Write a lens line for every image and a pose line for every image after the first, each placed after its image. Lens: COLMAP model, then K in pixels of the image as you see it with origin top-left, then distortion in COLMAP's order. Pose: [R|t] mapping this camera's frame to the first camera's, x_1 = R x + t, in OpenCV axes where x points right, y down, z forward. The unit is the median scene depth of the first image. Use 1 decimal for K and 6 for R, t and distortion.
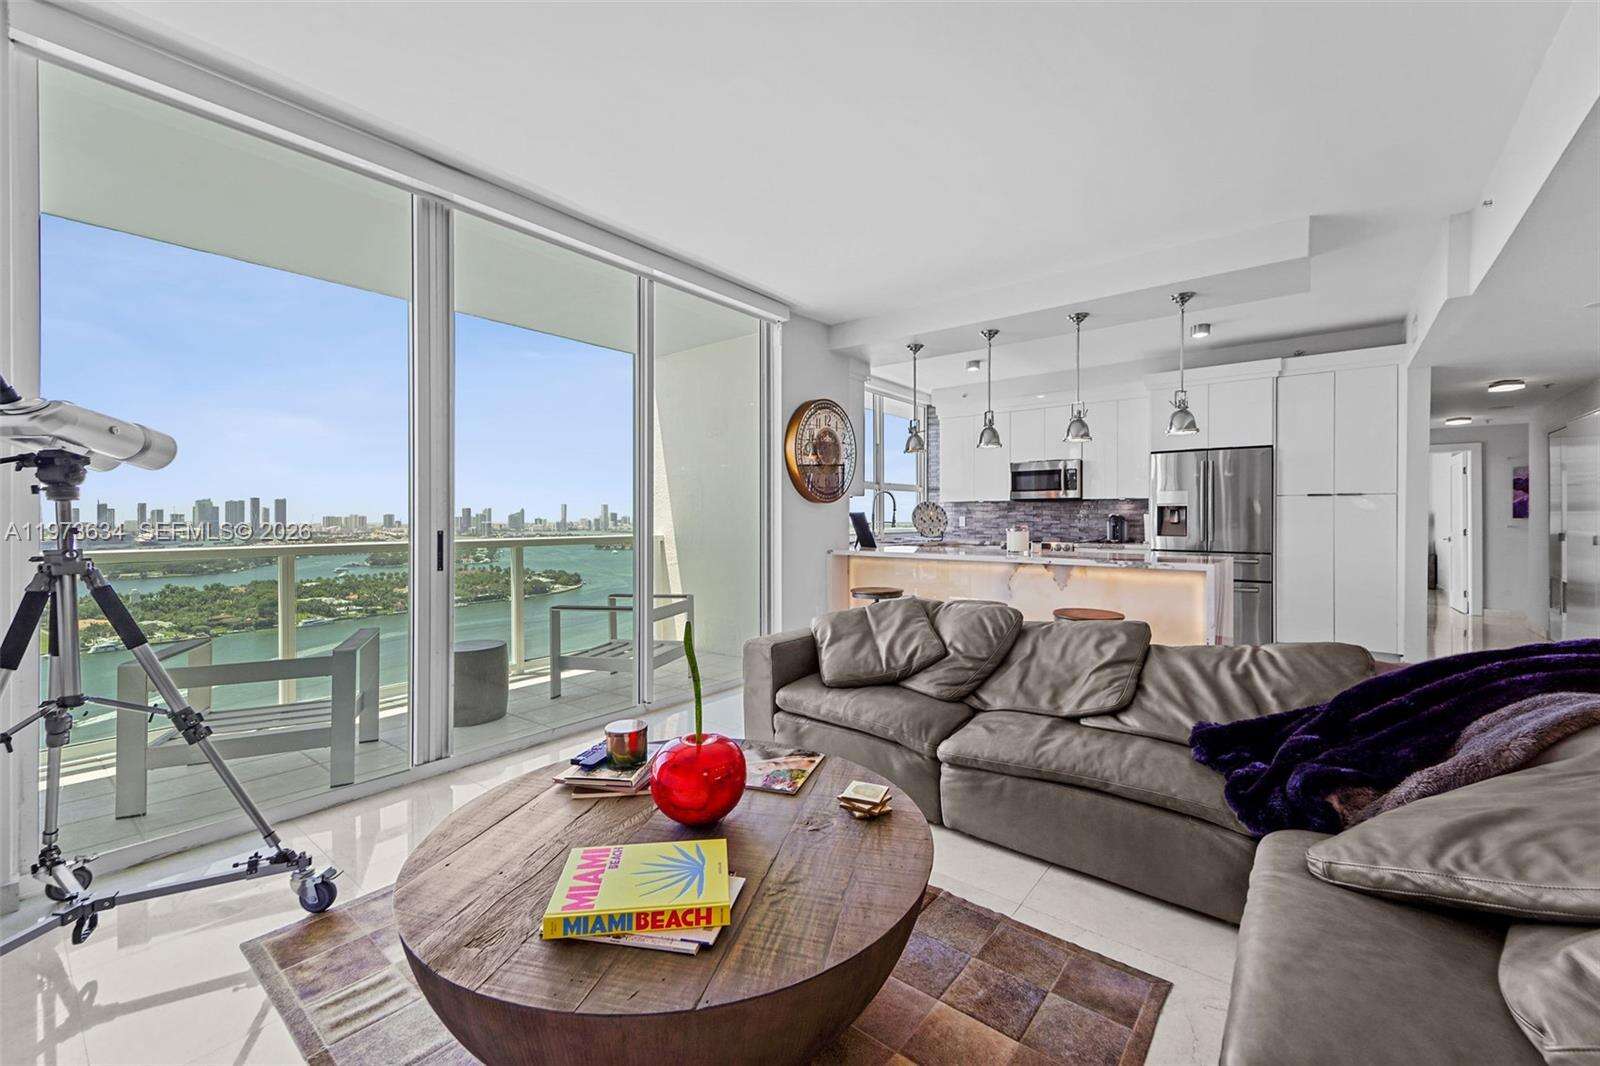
lens RADIAL K [[646.3, 0, 803.1], [0, 646.3, 524.5], [0, 0, 1]] dist [0.017538, -0.005680]
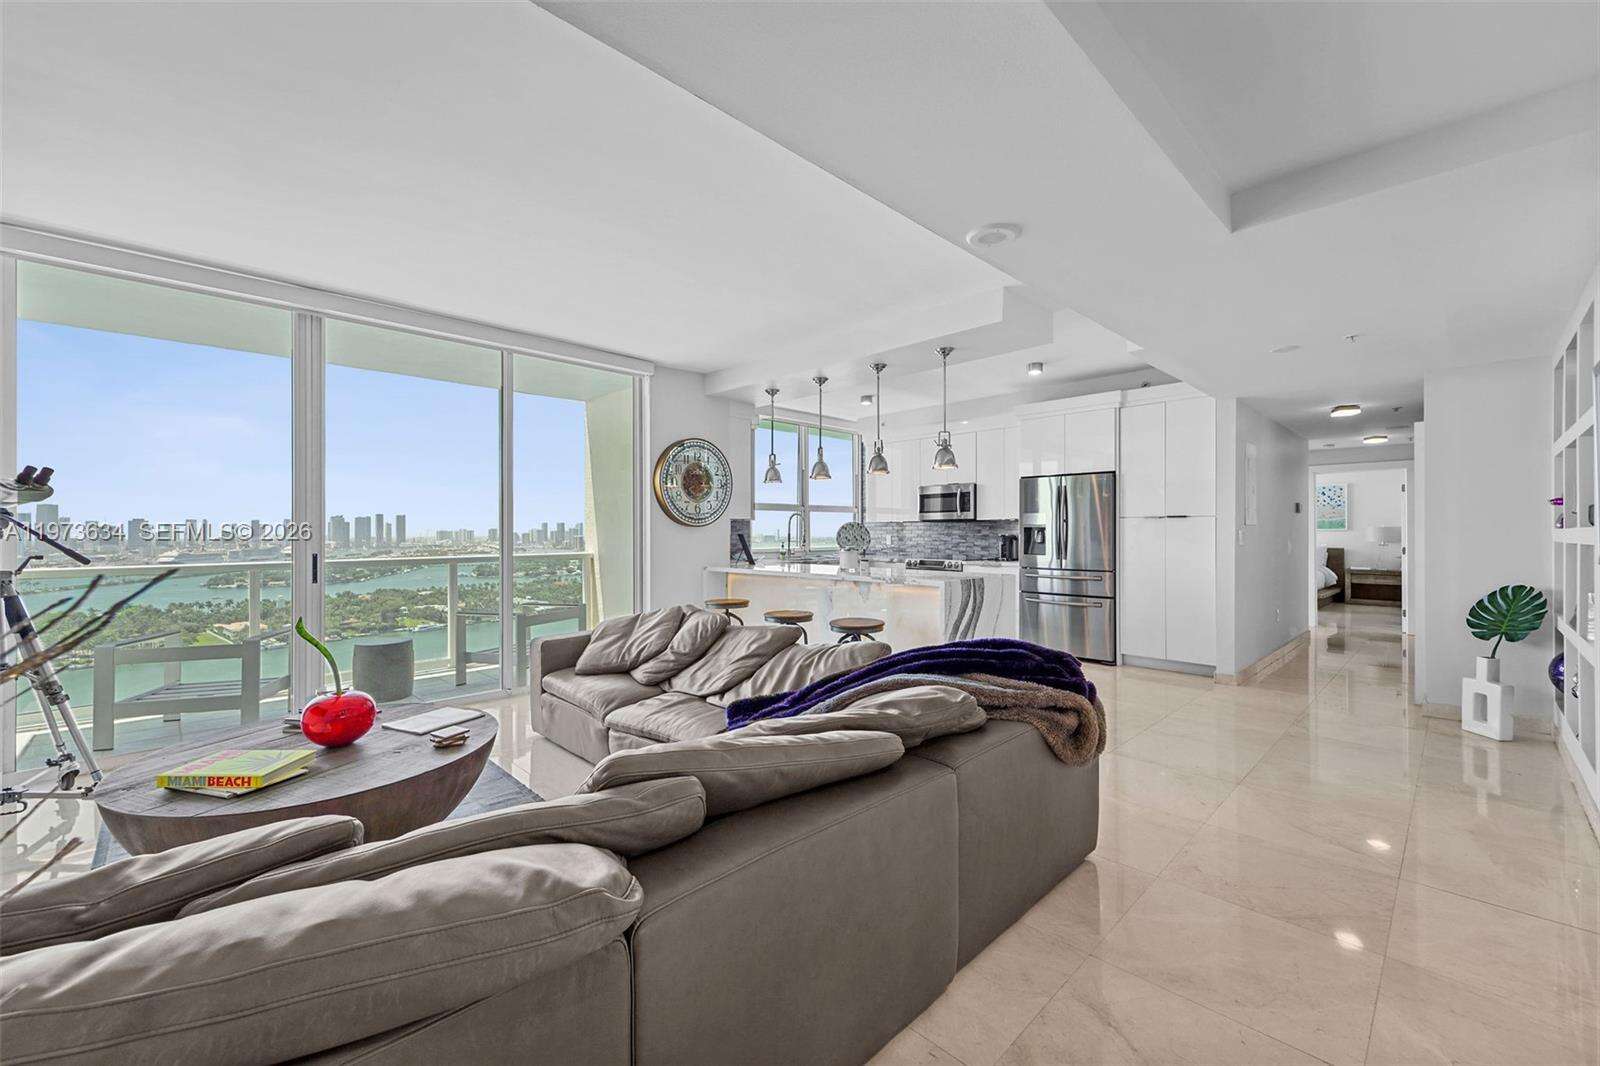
lens RADIAL K [[646.3, 0, 800.5], [0, 646.3, 527.6], [0, 0, 1]] dist [0.017538, -0.005680]
pose [[0.992121, -0.001536, -0.125275, 0.274147], [-0.000513, 0.999867, -0.016322, -0.008765], [0.125284, 0.016258, 0.991988, -0.100106]]
